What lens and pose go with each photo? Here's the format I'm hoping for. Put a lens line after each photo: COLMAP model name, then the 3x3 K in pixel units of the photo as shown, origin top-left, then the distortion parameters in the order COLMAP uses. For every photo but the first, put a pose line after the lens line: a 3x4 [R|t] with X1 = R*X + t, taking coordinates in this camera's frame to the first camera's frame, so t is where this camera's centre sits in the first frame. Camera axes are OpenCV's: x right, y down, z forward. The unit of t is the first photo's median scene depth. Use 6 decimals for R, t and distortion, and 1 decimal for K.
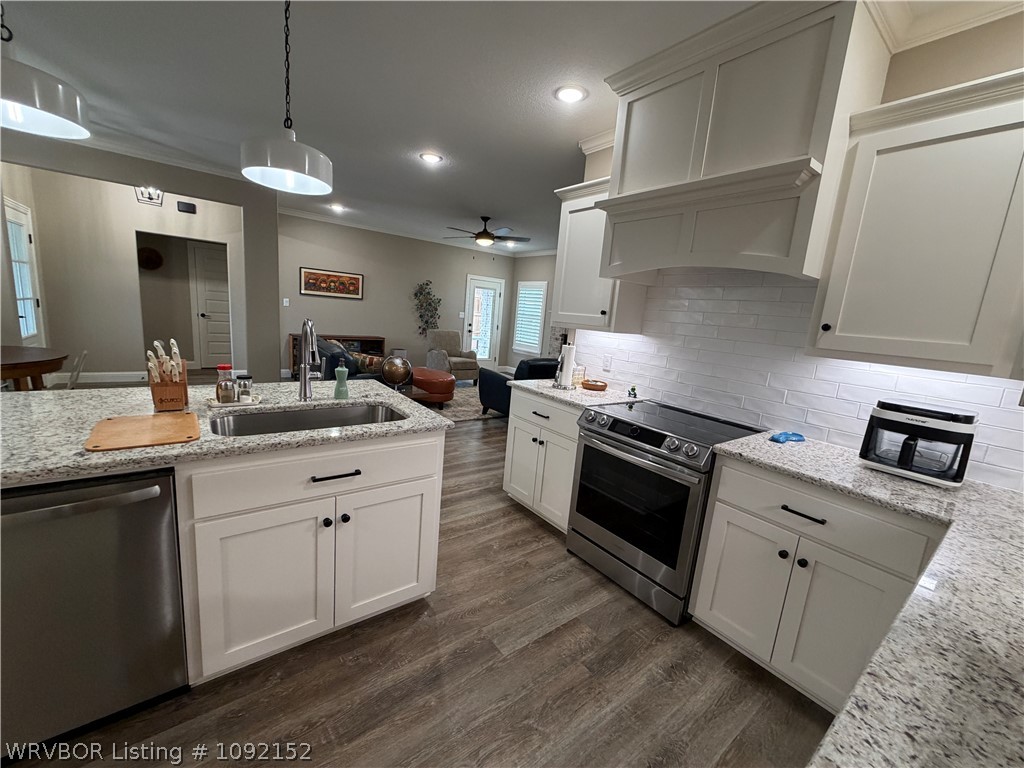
lens RADIAL K [[410.2, 0, 510.6], [0, 410.2, 383.6], [0, 0, 1]] dist [0.002324, -0.000518]
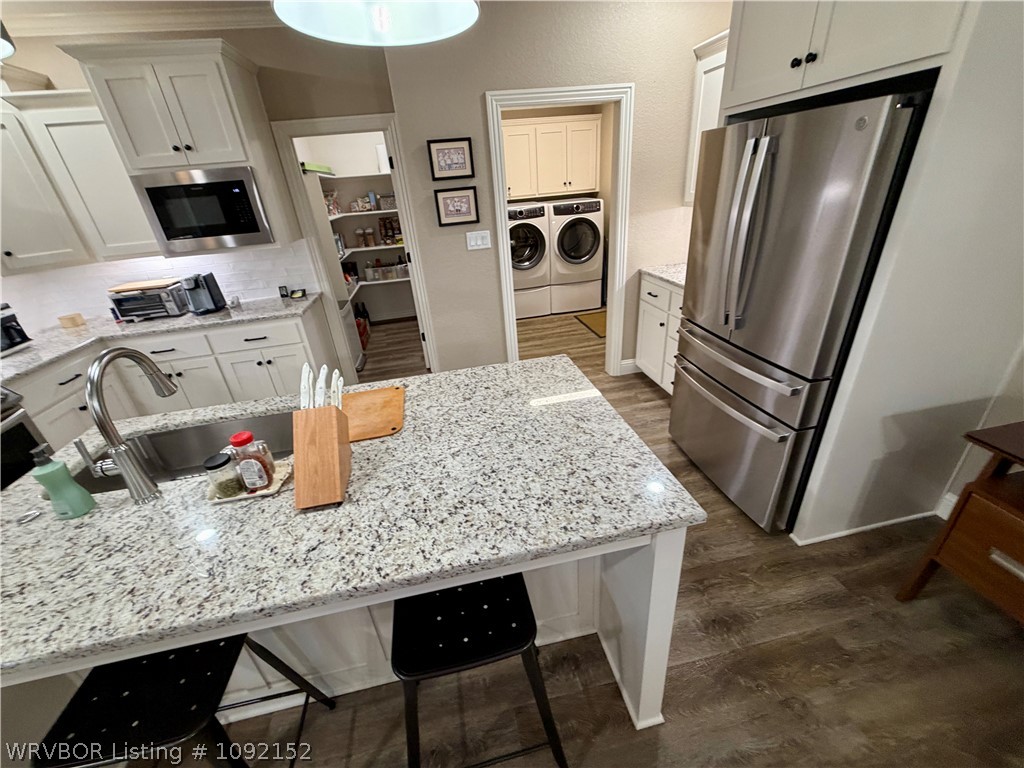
lens RADIAL K [[410.2, 0, 511.1], [0, 410.2, 386.2], [0, 0, 1]] dist [0.002324, -0.000518]
pose [[-0.898746, -0.208825, 0.385548, -0.734854], [0.079063, 0.787710, 0.610952, -0.253524], [-0.431282, 0.579574, -0.691441, 0.697282]]
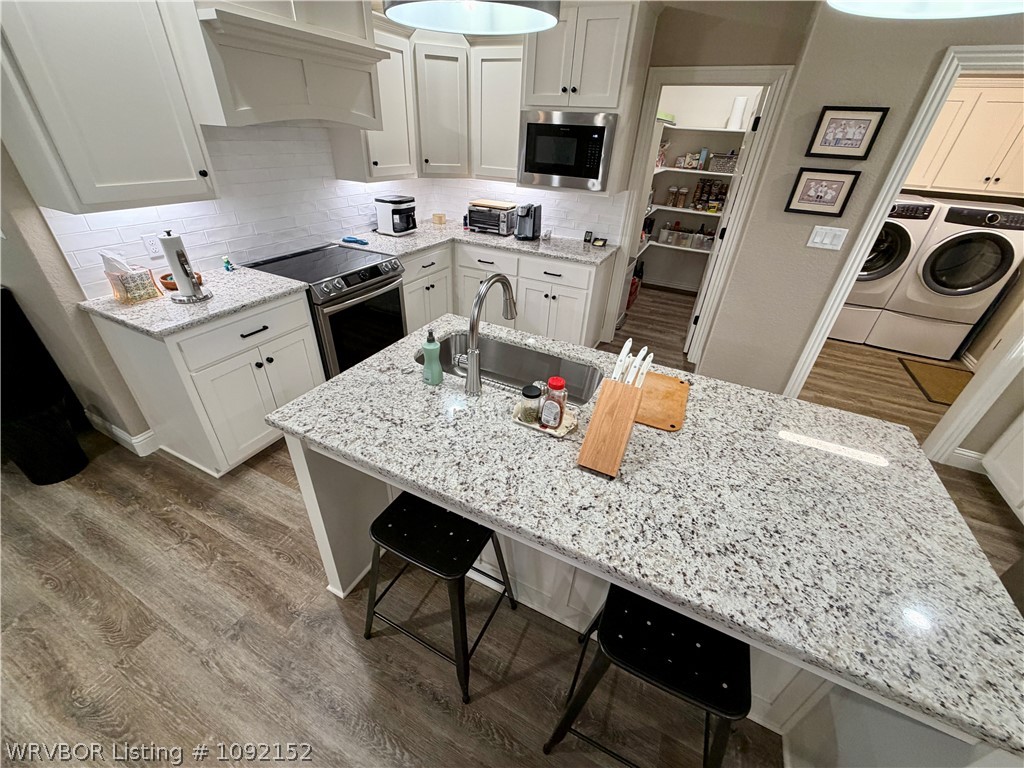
lens RADIAL K [[410.2, 0, 509.5], [0, 410.2, 386.5], [0, 0, 1]] dist [0.002324, -0.000518]
pose [[-0.443328, -0.561067, 0.699045, -0.664388], [0.073086, 0.754649, 0.652045, -0.284804], [-0.893375, 0.340160, -0.293551, 0.740182]]
